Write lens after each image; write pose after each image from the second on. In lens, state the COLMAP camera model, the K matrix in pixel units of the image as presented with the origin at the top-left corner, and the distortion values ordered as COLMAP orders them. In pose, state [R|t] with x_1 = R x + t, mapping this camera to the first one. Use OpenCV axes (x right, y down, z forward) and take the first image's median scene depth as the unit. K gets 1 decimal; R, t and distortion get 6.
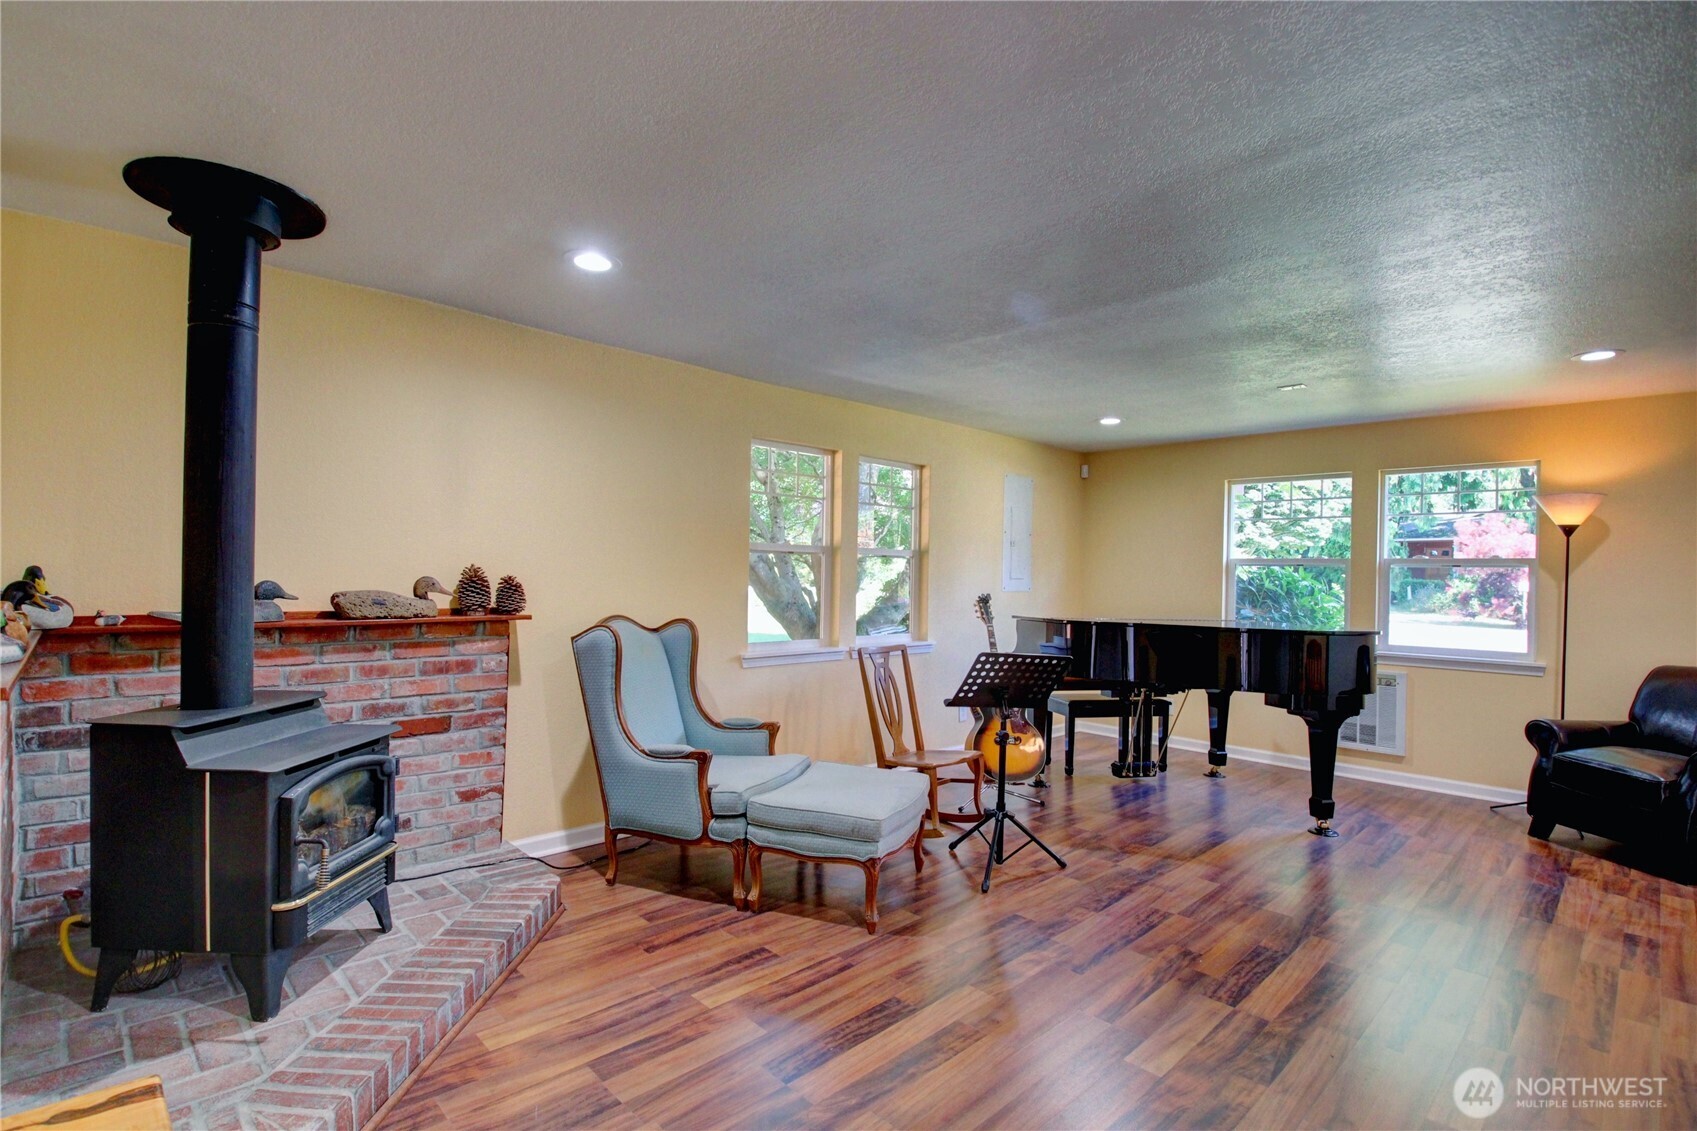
lens RADIAL K [[782.2, 0, 848.3], [0, 782.2, 579.5], [0, 0, 1]] dist [-0.002087, -0.014011]
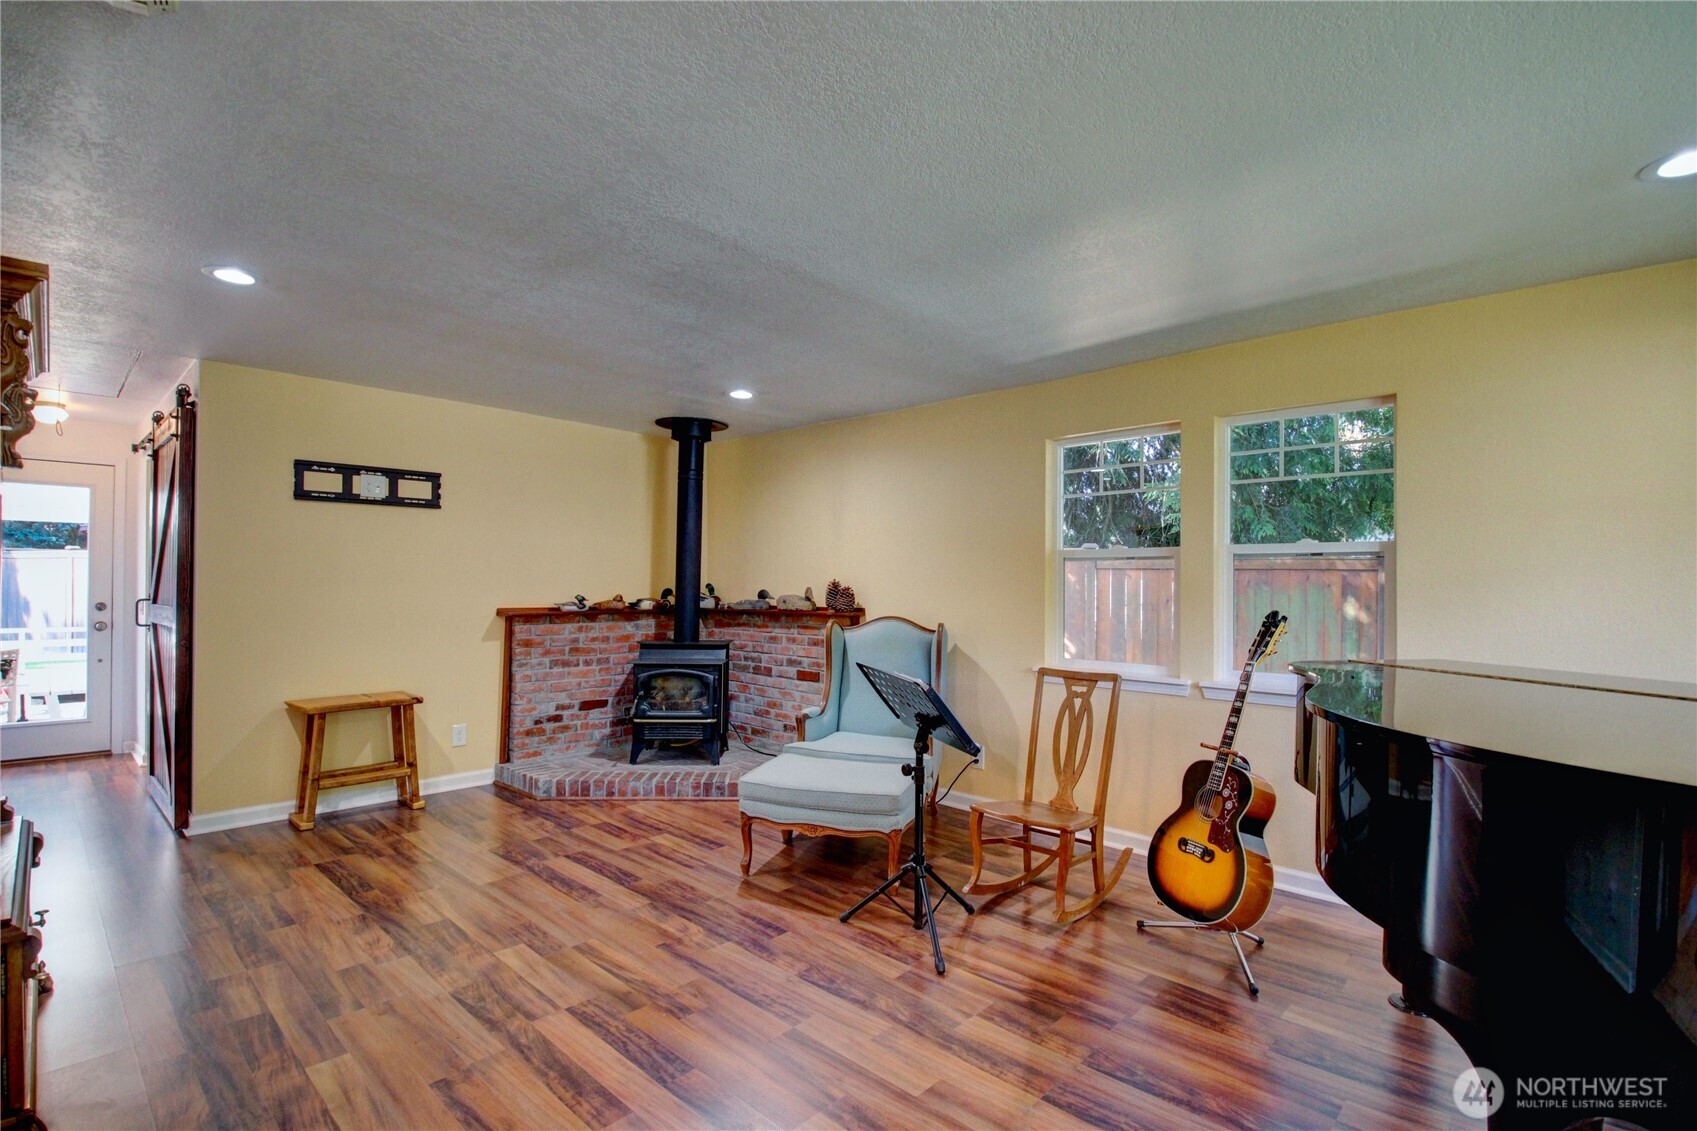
lens RADIAL K [[795.8, 0, 870.1], [0, 795.8, 578.4], [0, 0, 1]] dist [0.023987, -0.024927]
pose [[0.066537, -0.007847, -0.997753, 1.396449], [0.006670, 0.999950, -0.007420, -0.012658], [0.997762, -0.006162, 0.066586, 1.172995]]
